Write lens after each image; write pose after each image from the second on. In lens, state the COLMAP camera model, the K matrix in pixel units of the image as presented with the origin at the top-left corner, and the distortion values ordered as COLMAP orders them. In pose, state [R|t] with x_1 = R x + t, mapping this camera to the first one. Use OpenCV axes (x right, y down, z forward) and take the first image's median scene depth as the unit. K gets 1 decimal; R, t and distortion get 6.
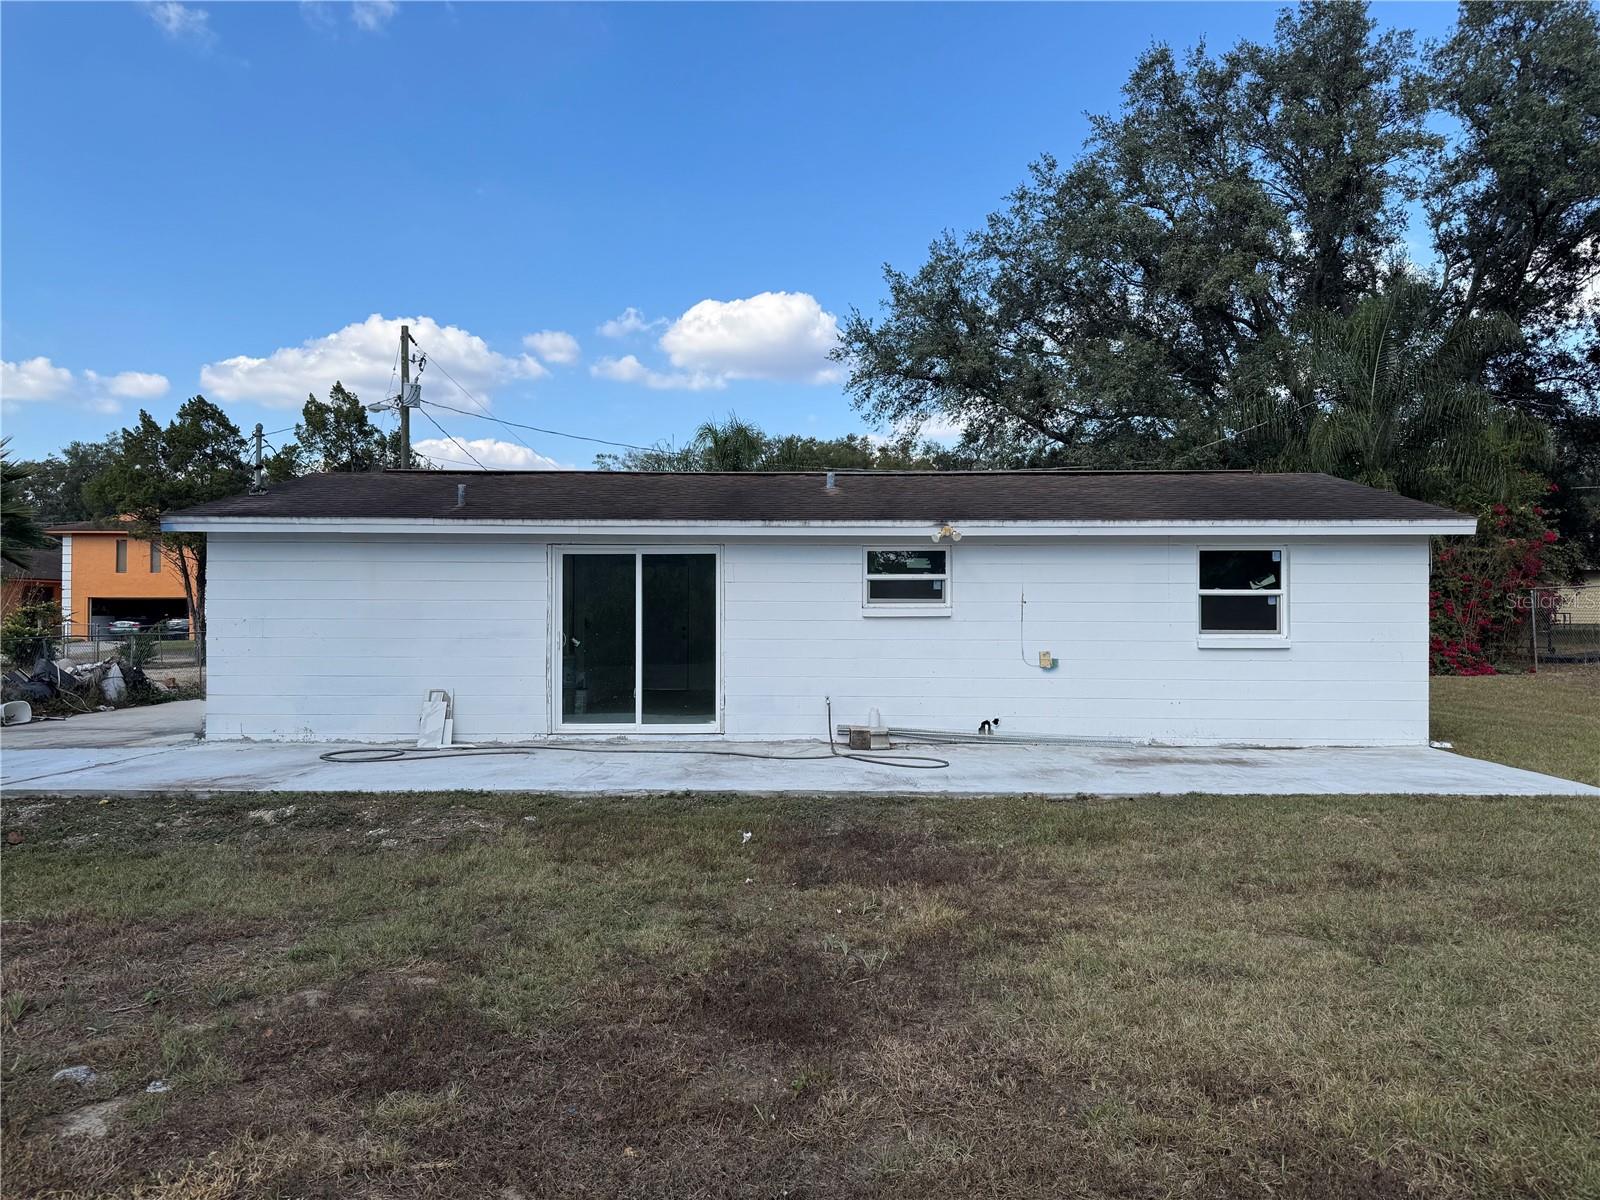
lens RADIAL K [[1126.1, 0, 794.8], [0, 1126.1, 606.7], [0, 0, 1]] dist [0.049106, -0.072702]
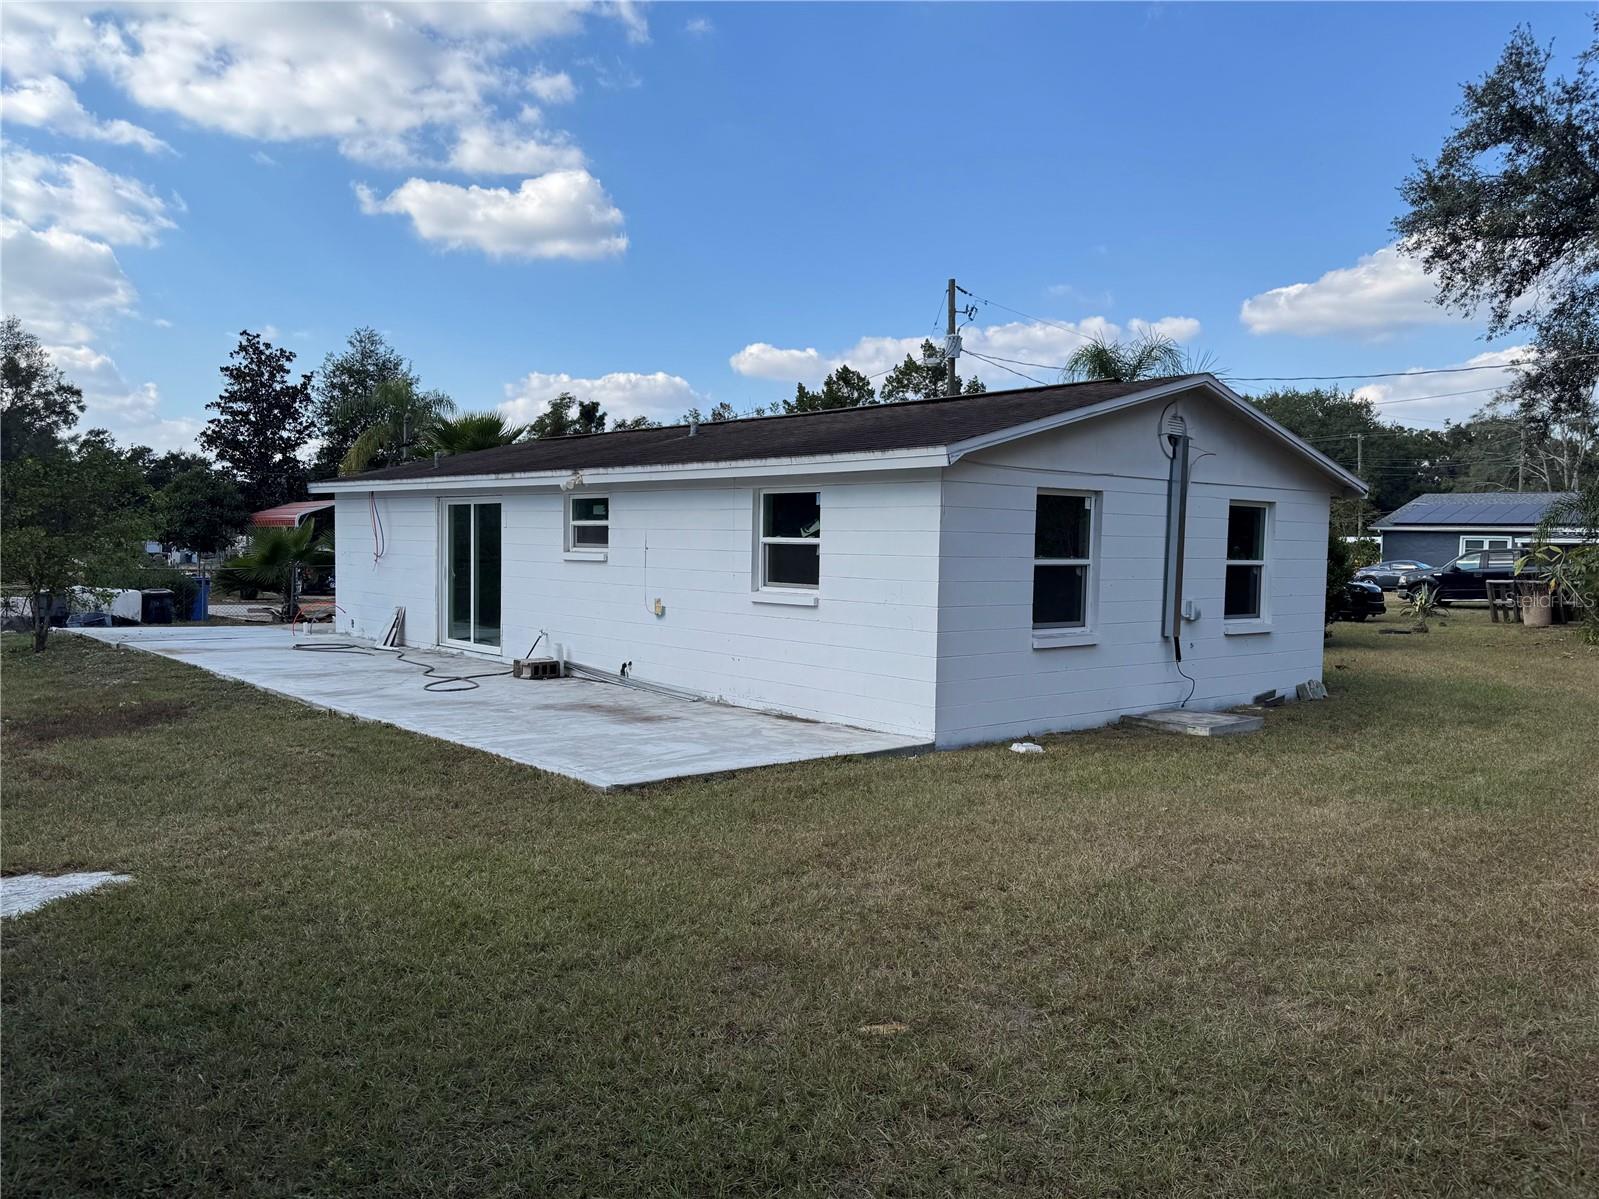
lens RADIAL K [[1222.6, 0, 781.9], [0, 1222.6, 601.7], [0, 0, 1]] dist [0.032592, -0.039876]
pose [[0.660188, 0.047946, -0.749568, 1.095765], [-0.017949, 0.998683, 0.048072, -0.010878], [0.750886, -0.018283, 0.660179, 0.372420]]
